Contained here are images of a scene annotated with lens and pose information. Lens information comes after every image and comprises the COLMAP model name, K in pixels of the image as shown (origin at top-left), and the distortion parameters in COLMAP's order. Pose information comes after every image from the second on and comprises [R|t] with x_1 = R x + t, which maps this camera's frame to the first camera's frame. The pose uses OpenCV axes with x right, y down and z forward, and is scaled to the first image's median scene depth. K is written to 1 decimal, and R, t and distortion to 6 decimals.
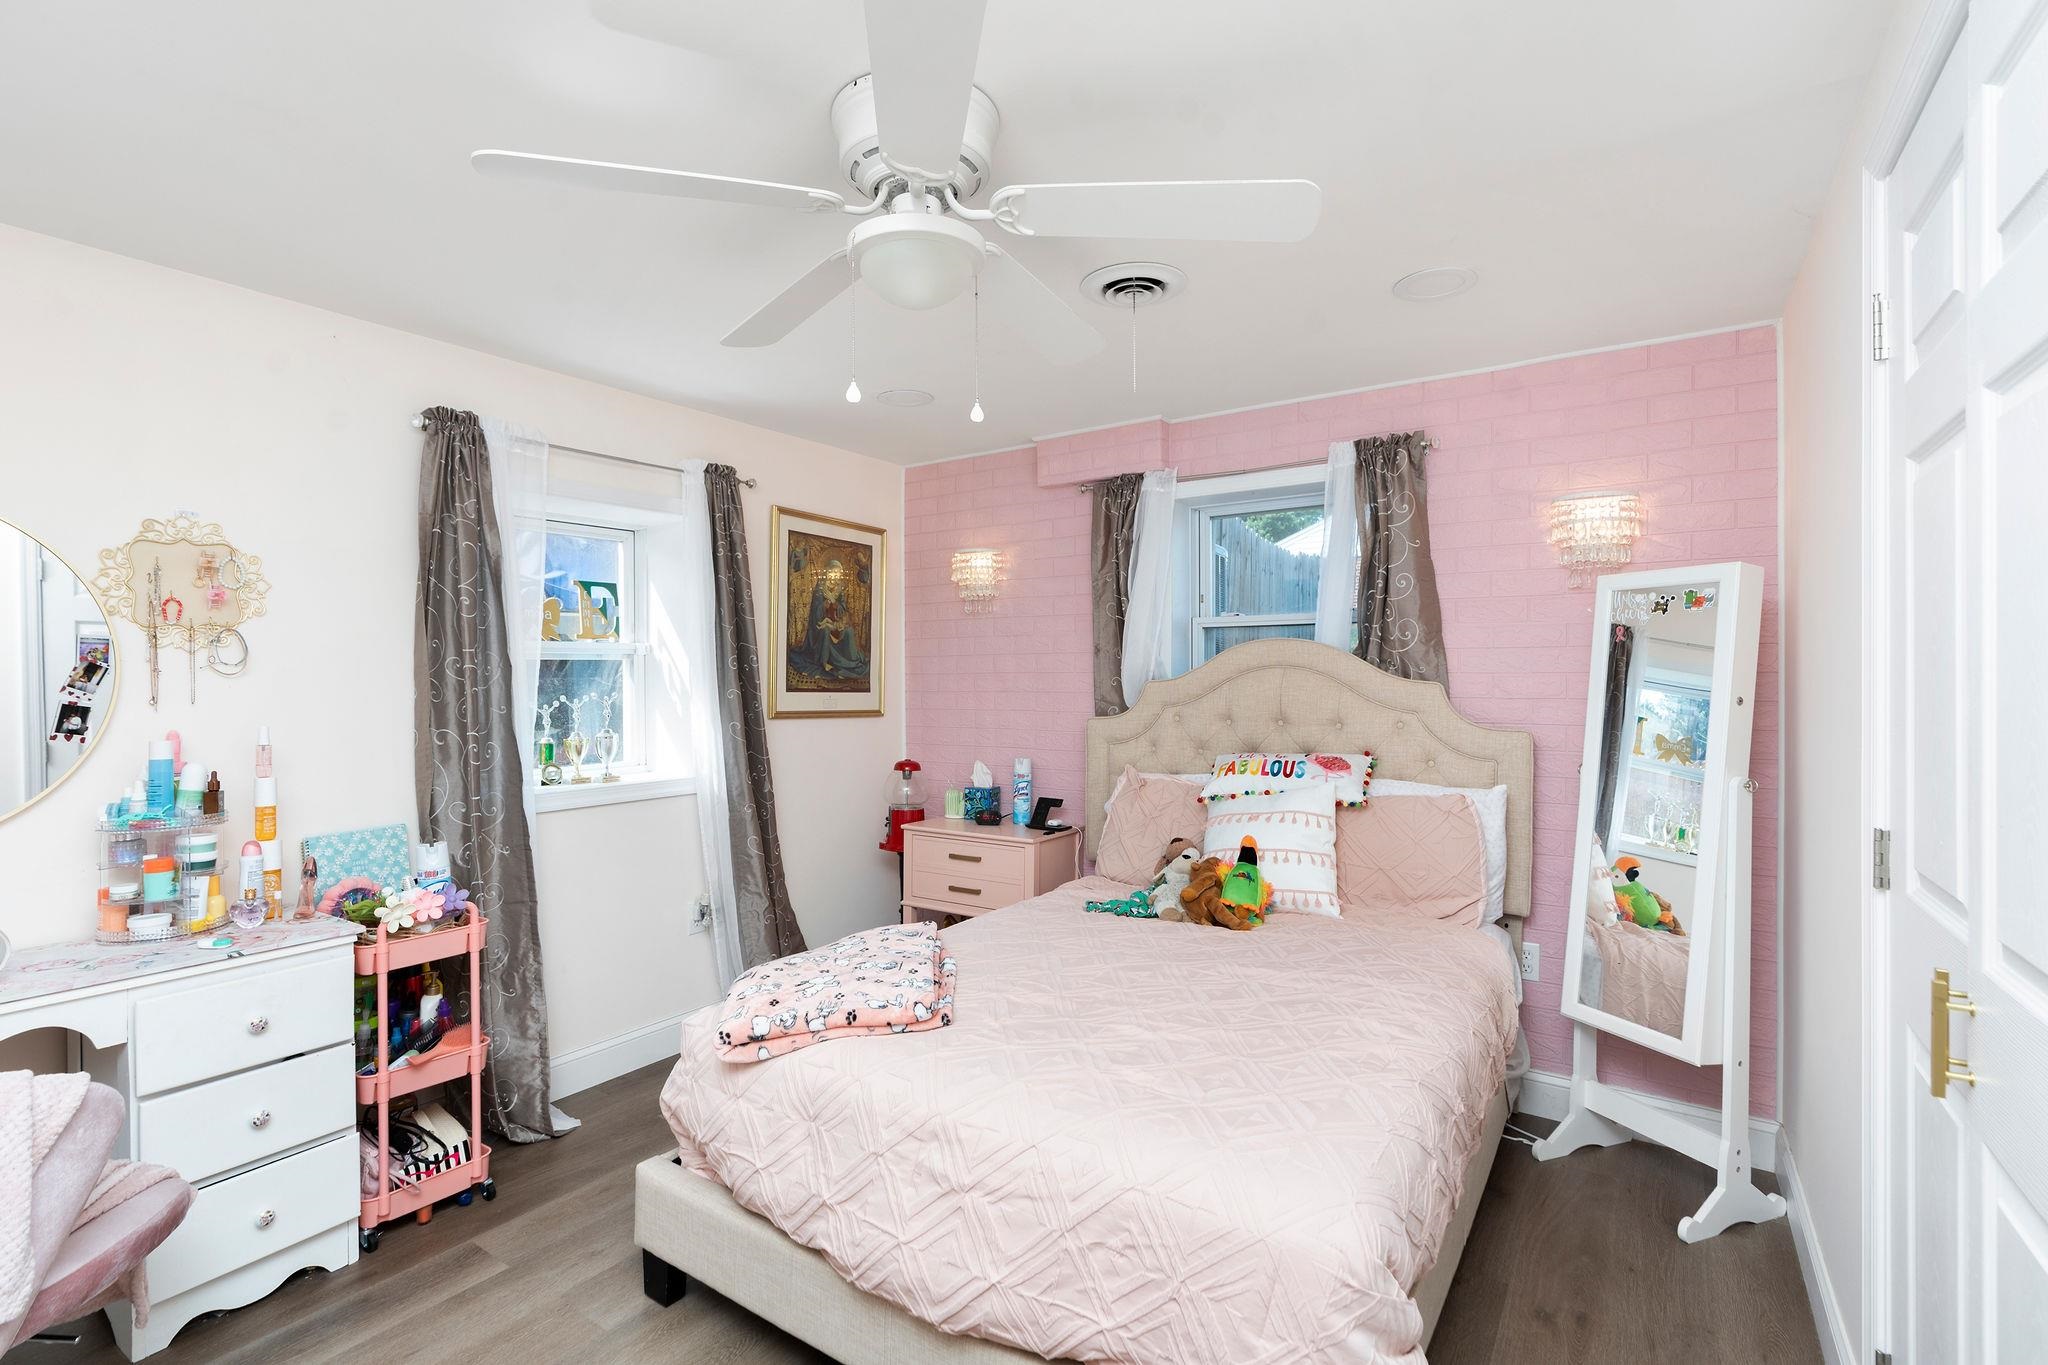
lens RADIAL K [[929.6, 0, 1027.9], [0, 929.6, 684.9], [0, 0, 1]] dist [-0.011252, 0.001733]
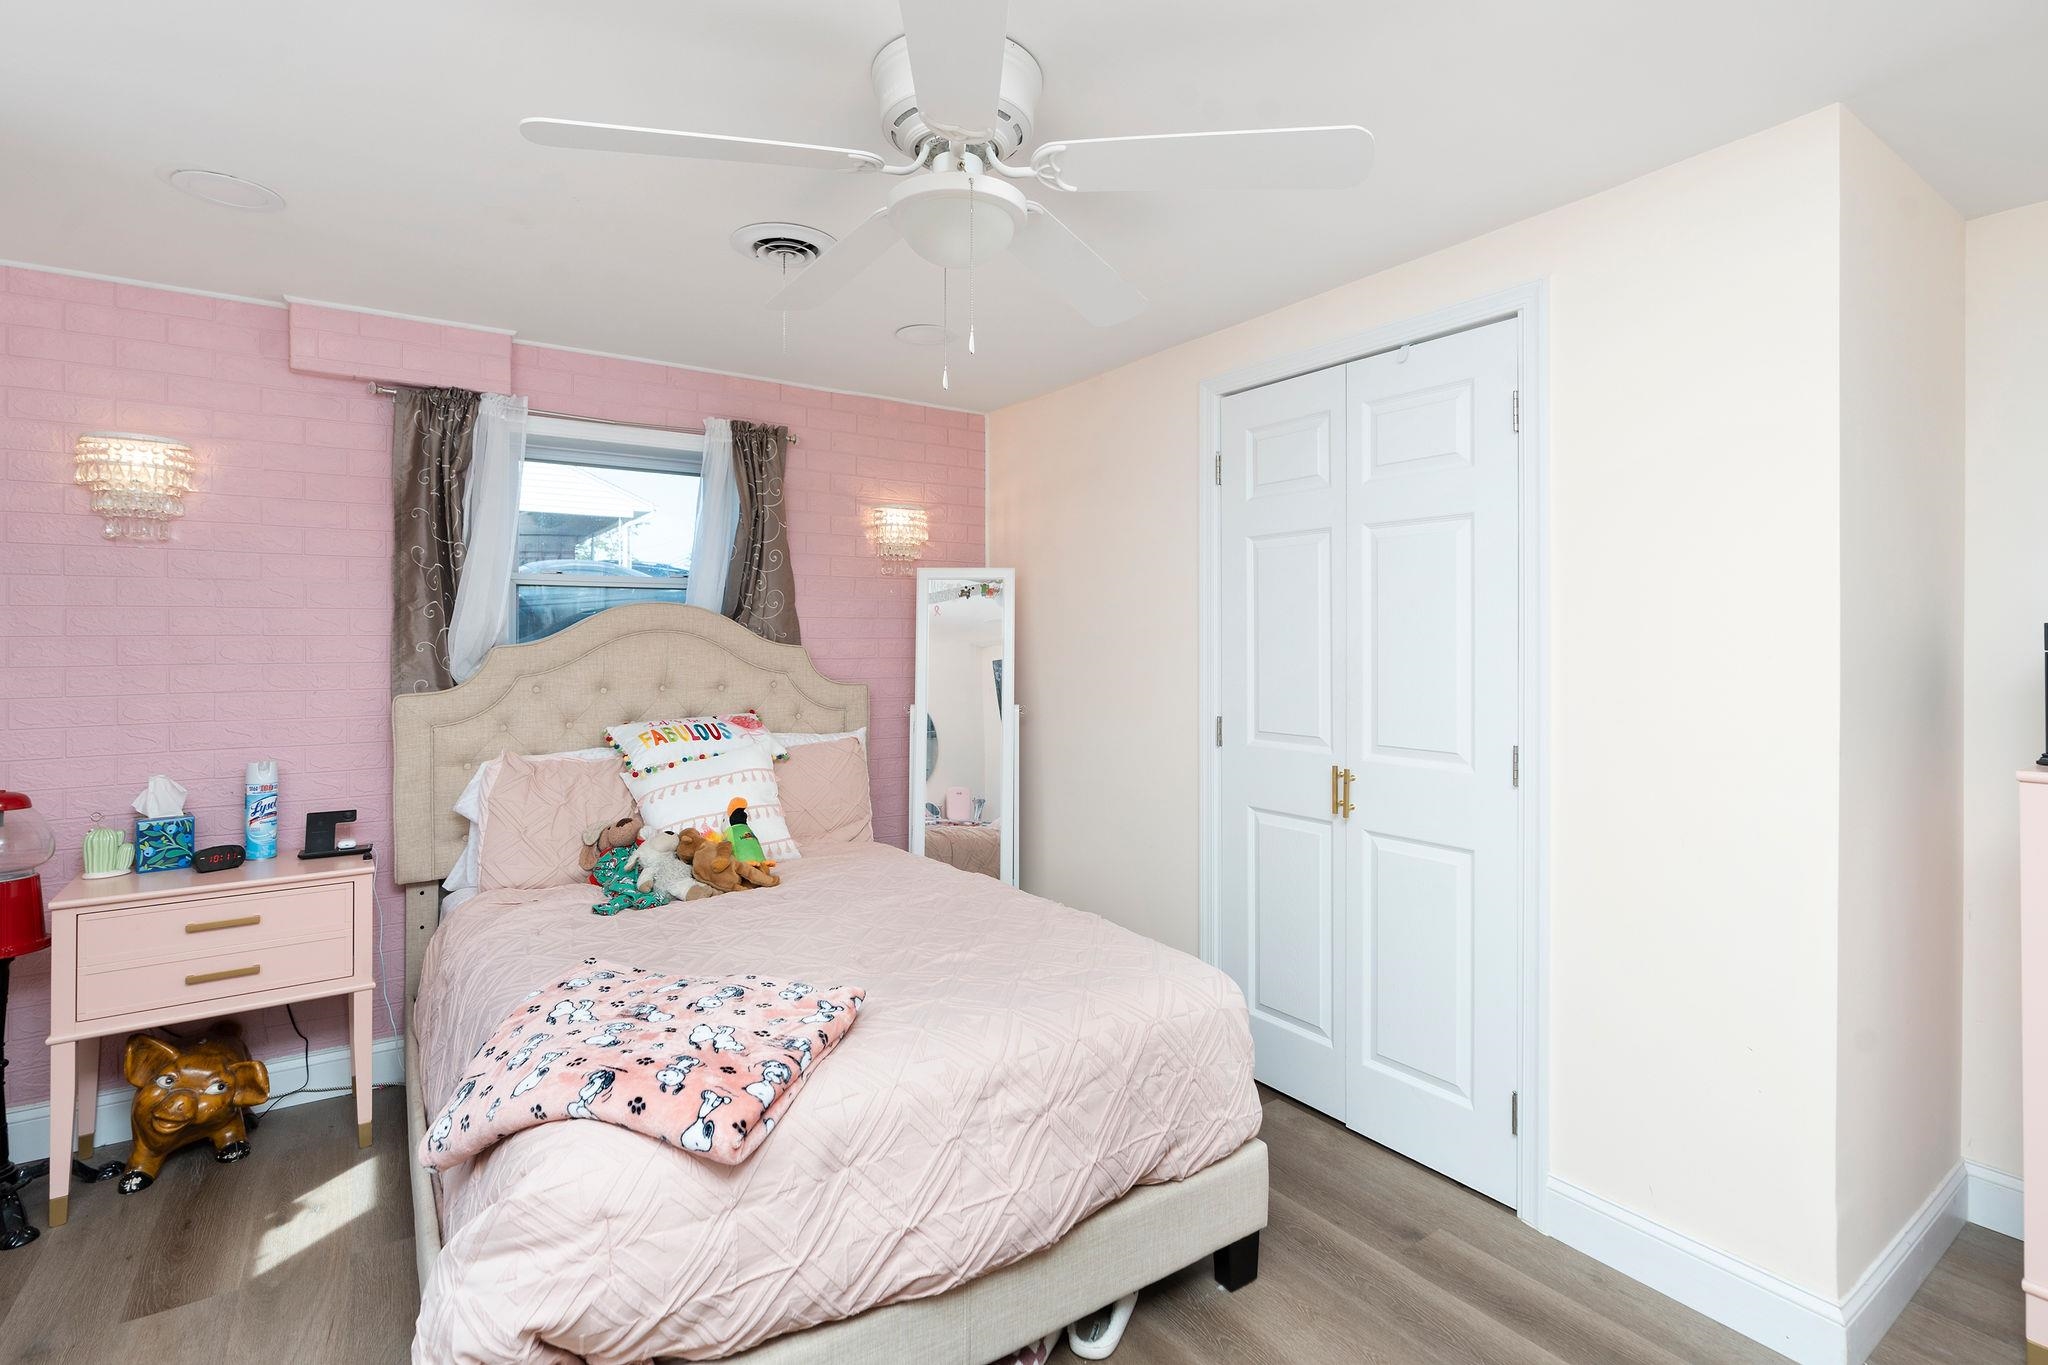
lens RADIAL K [[929.6, 0, 1027.9], [0, 929.6, 636.1], [0, 0, 1]] dist [-0.011252, 0.001733]
pose [[0.379550, 0.007214, 0.925143, -0.525071], [0.008883, 0.999895, -0.011441, 0.000685], [-0.925128, 0.012561, 0.379446, 0.289331]]
